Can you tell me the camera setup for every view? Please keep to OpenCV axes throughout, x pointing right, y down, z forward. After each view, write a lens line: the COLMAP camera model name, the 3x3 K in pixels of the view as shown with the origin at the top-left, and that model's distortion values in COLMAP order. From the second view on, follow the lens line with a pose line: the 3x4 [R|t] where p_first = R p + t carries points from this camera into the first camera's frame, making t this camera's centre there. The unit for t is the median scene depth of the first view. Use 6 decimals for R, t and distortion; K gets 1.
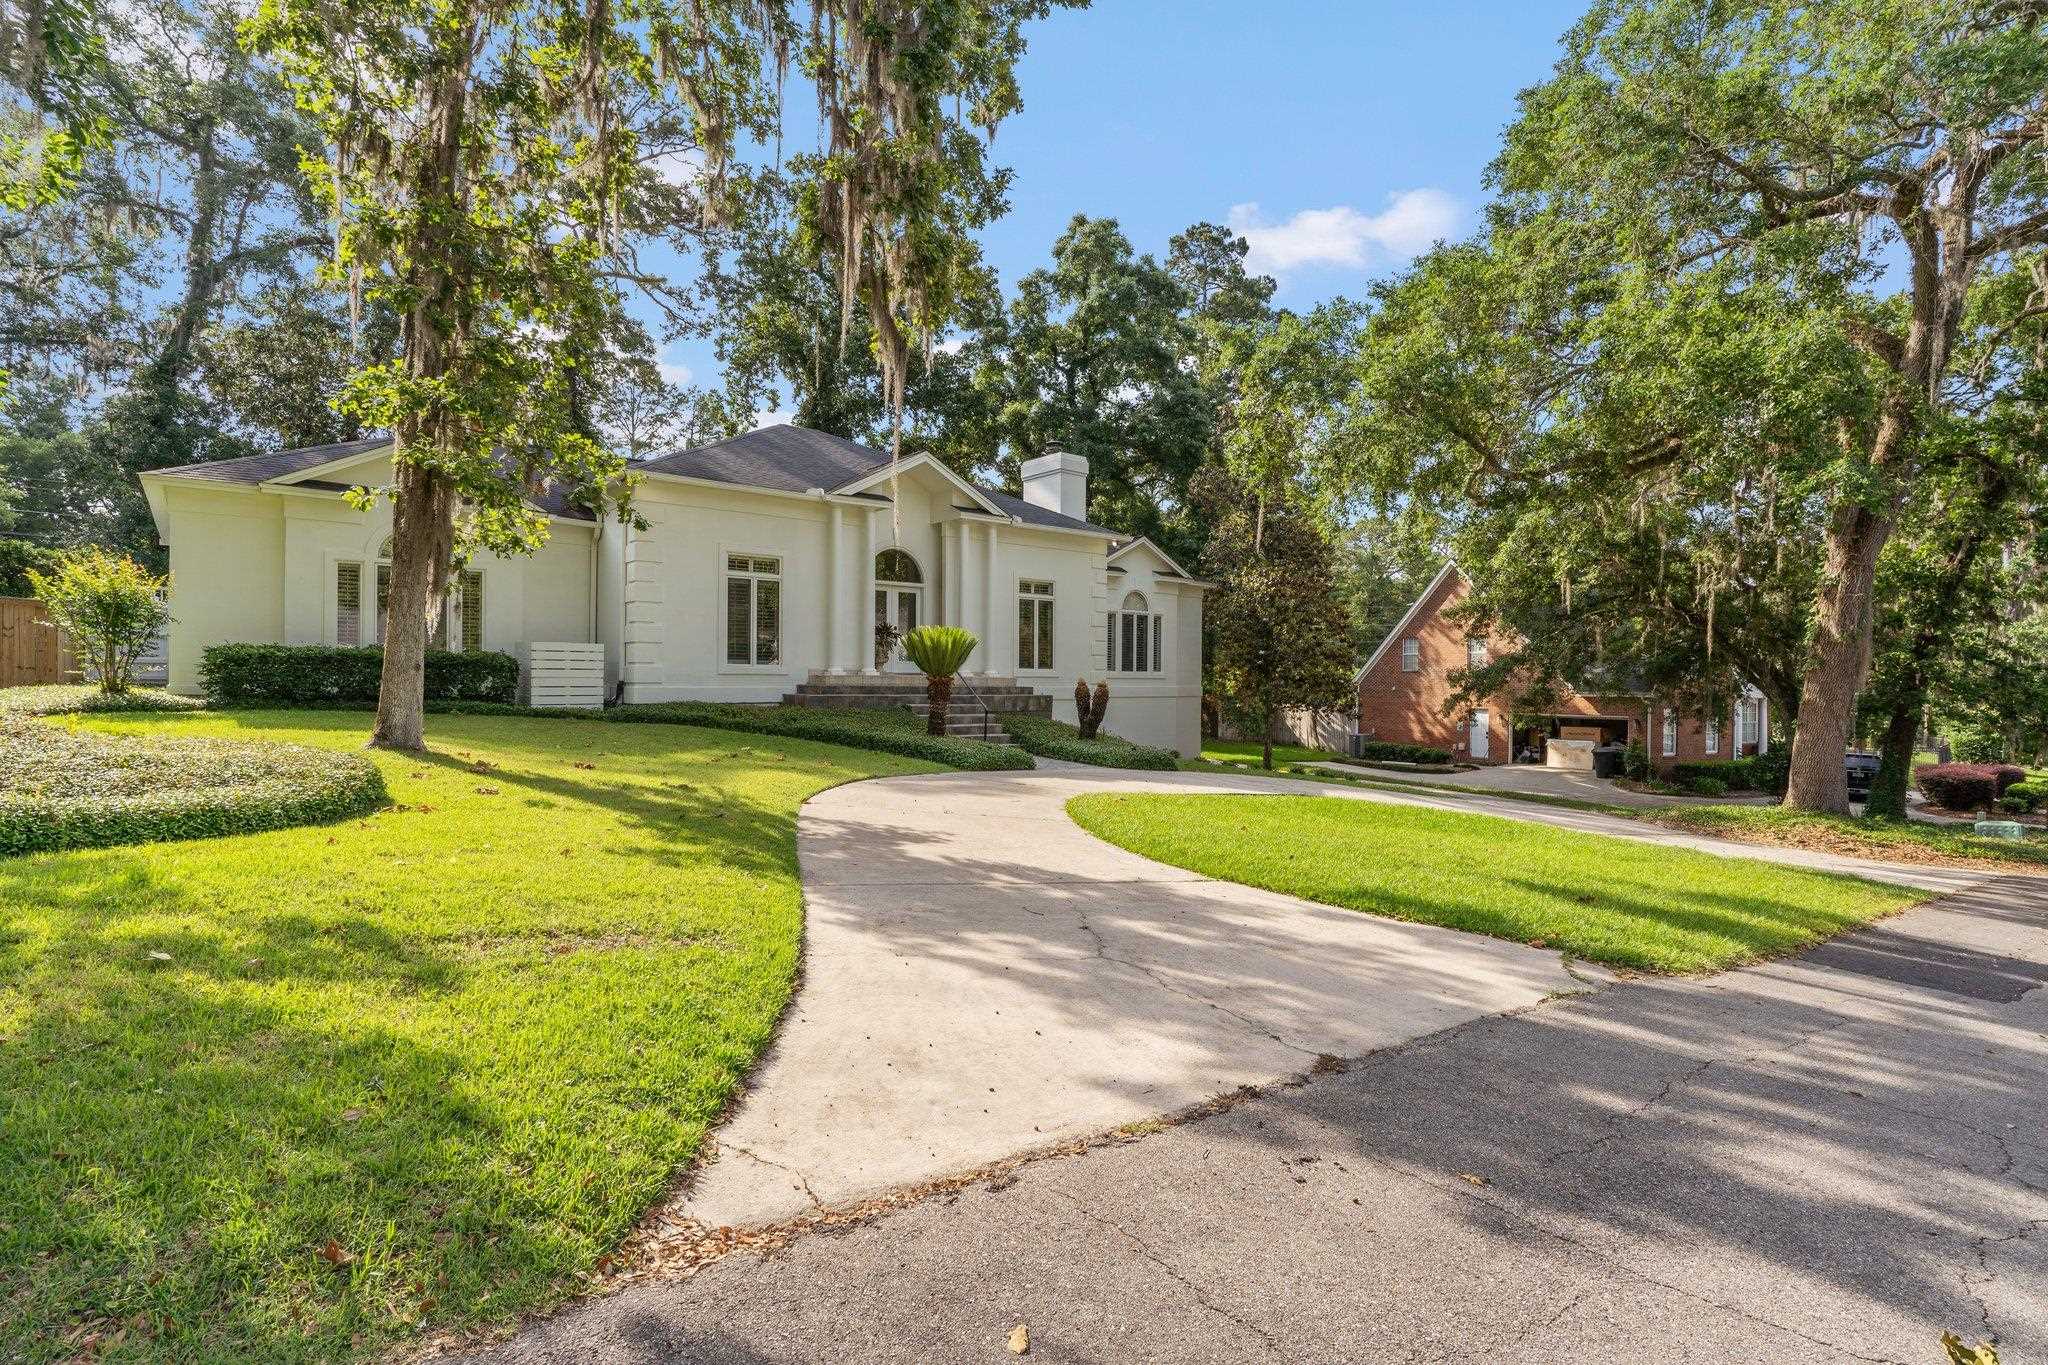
lens RADIAL K [[1033.1, 0, 1024.0], [0, 1033.1, 682.5], [0, 0, 1]] dist [-0.000167, 0.000008]
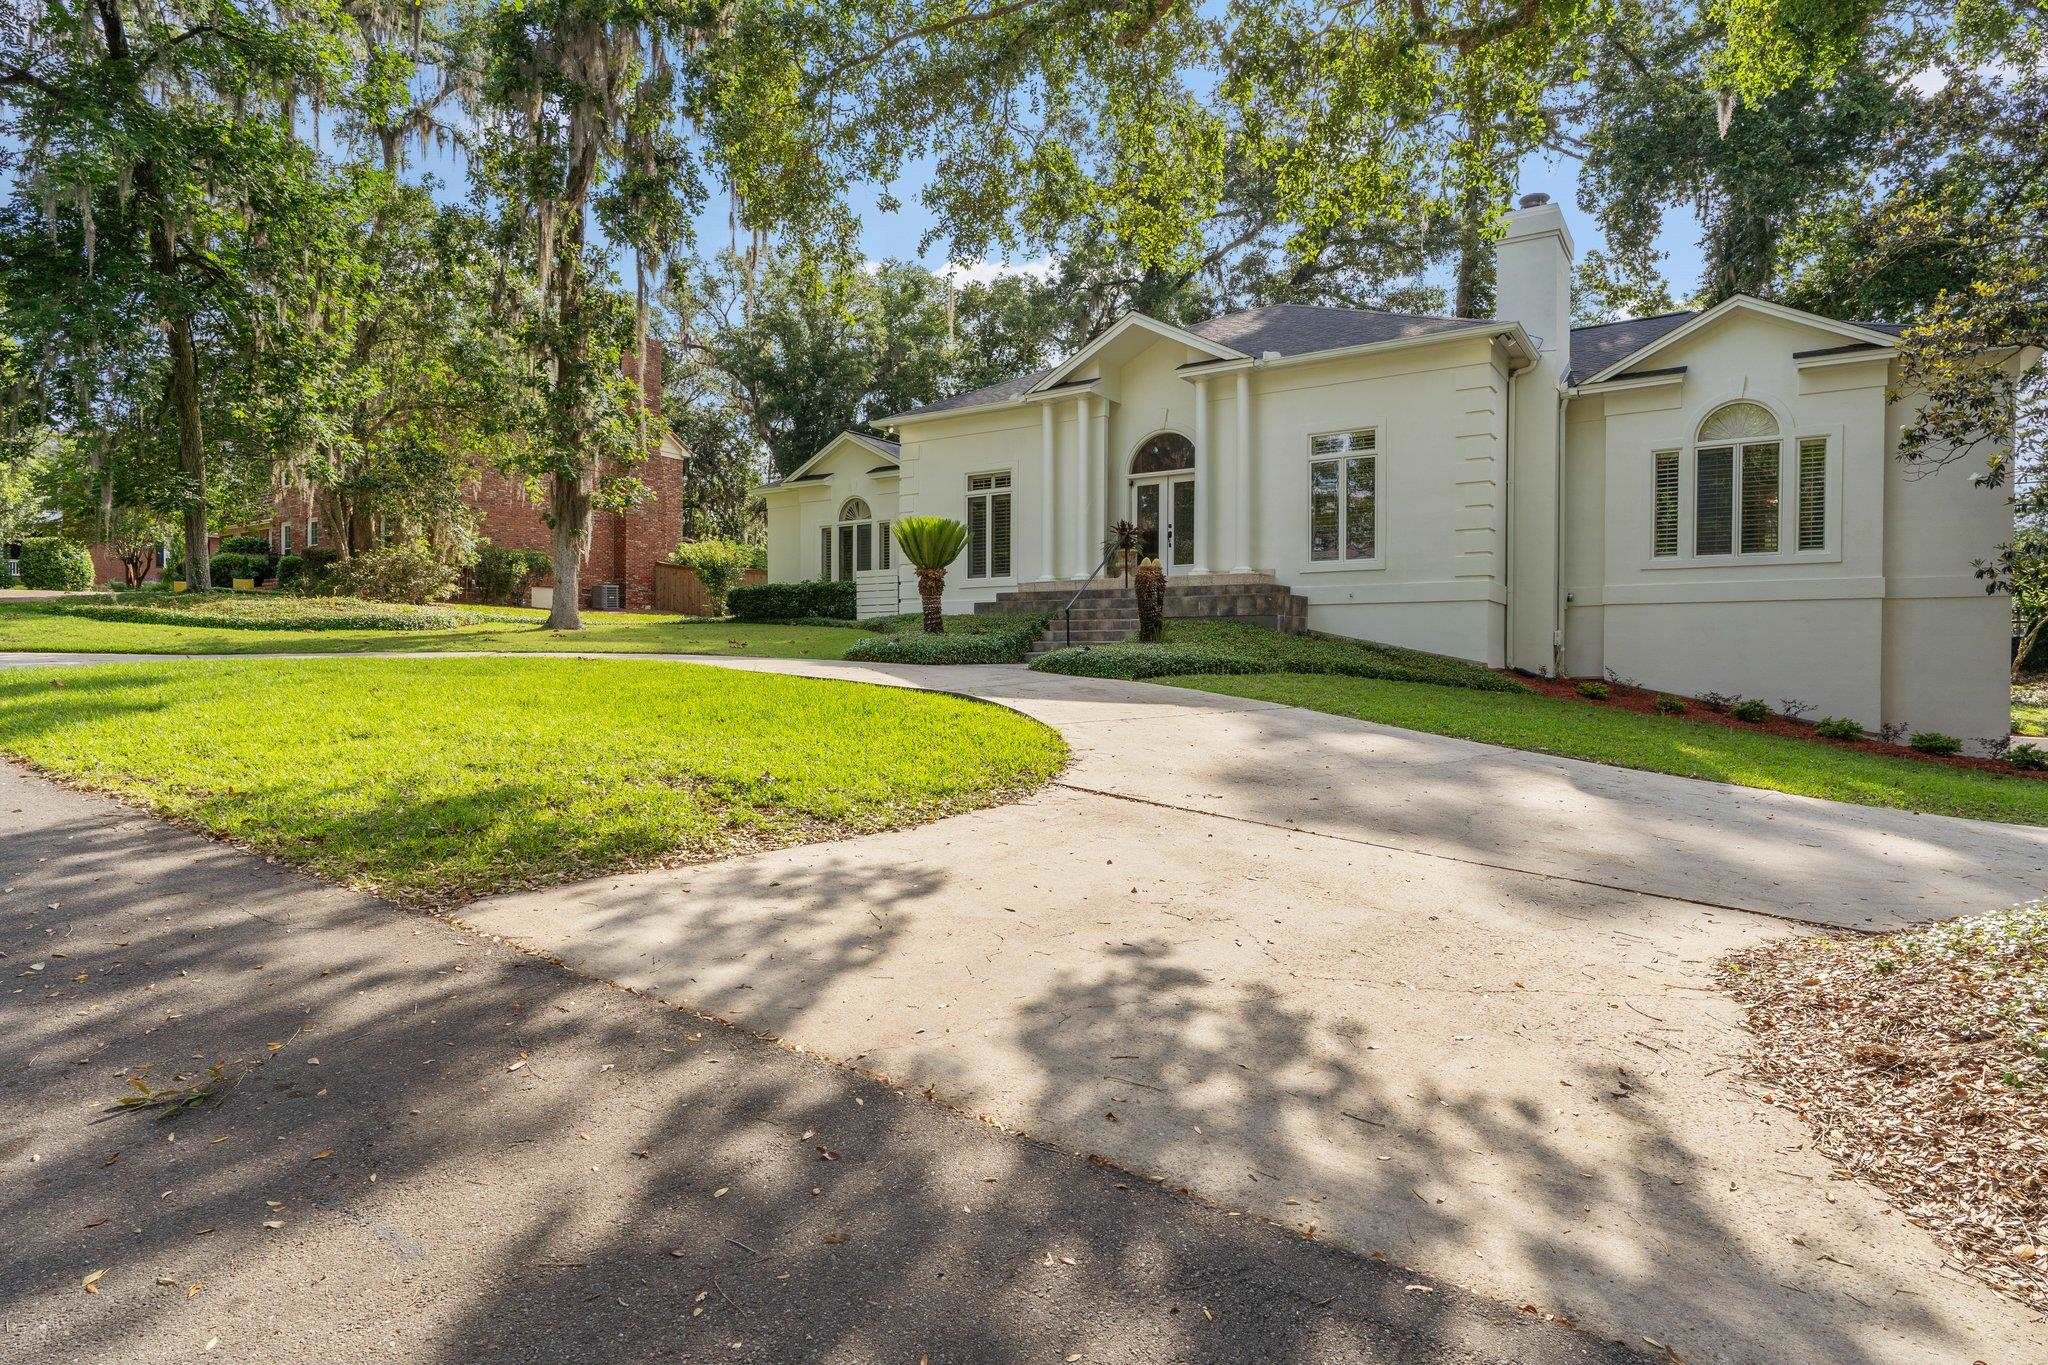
lens RADIAL K [[1122.8, 0, 1024.0], [0, 1122.8, 682.5], [0, 0, 1]] dist [0.005335, 0.000792]
pose [[0.293164, 0.007658, -0.956032, 0.709706], [-0.000416, 0.999969, 0.007883, 0.067631], [0.956062, -0.001913, 0.293158, 0.600939]]
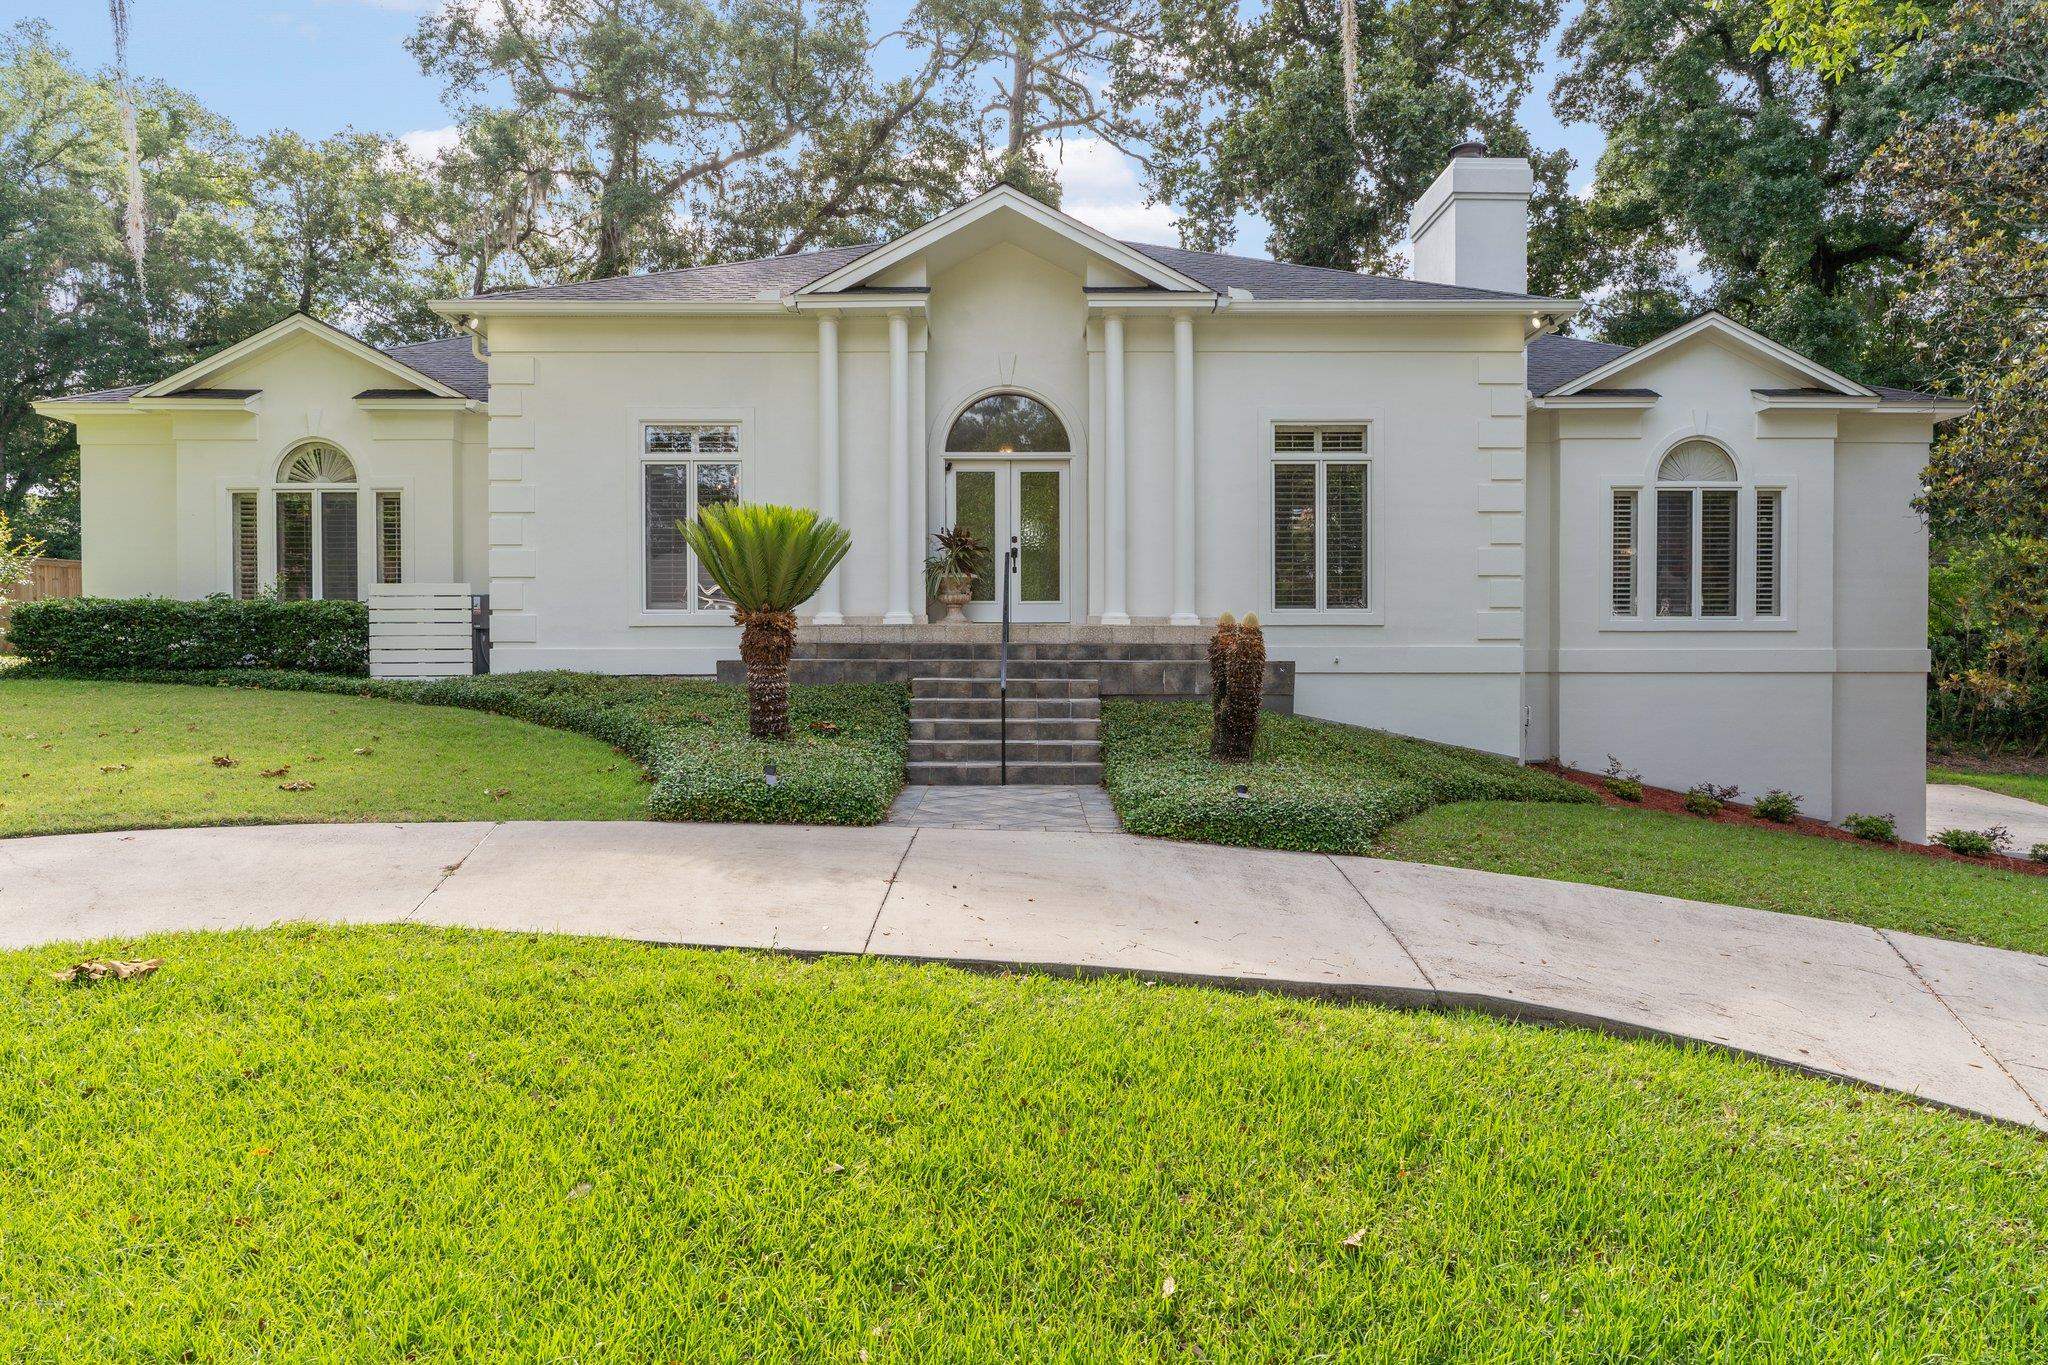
lens RADIAL K [[1208.6, 0, 1024.0], [0, 1208.6, 682.5], [0, 0, 1]] dist [-0.003426, 0.000045]
pose [[0.776581, 0.000878, -0.630017, 0.270596], [0.007716, 0.999911, 0.010904, 0.015146], [0.629970, -0.013329, 0.776505, 0.499517]]
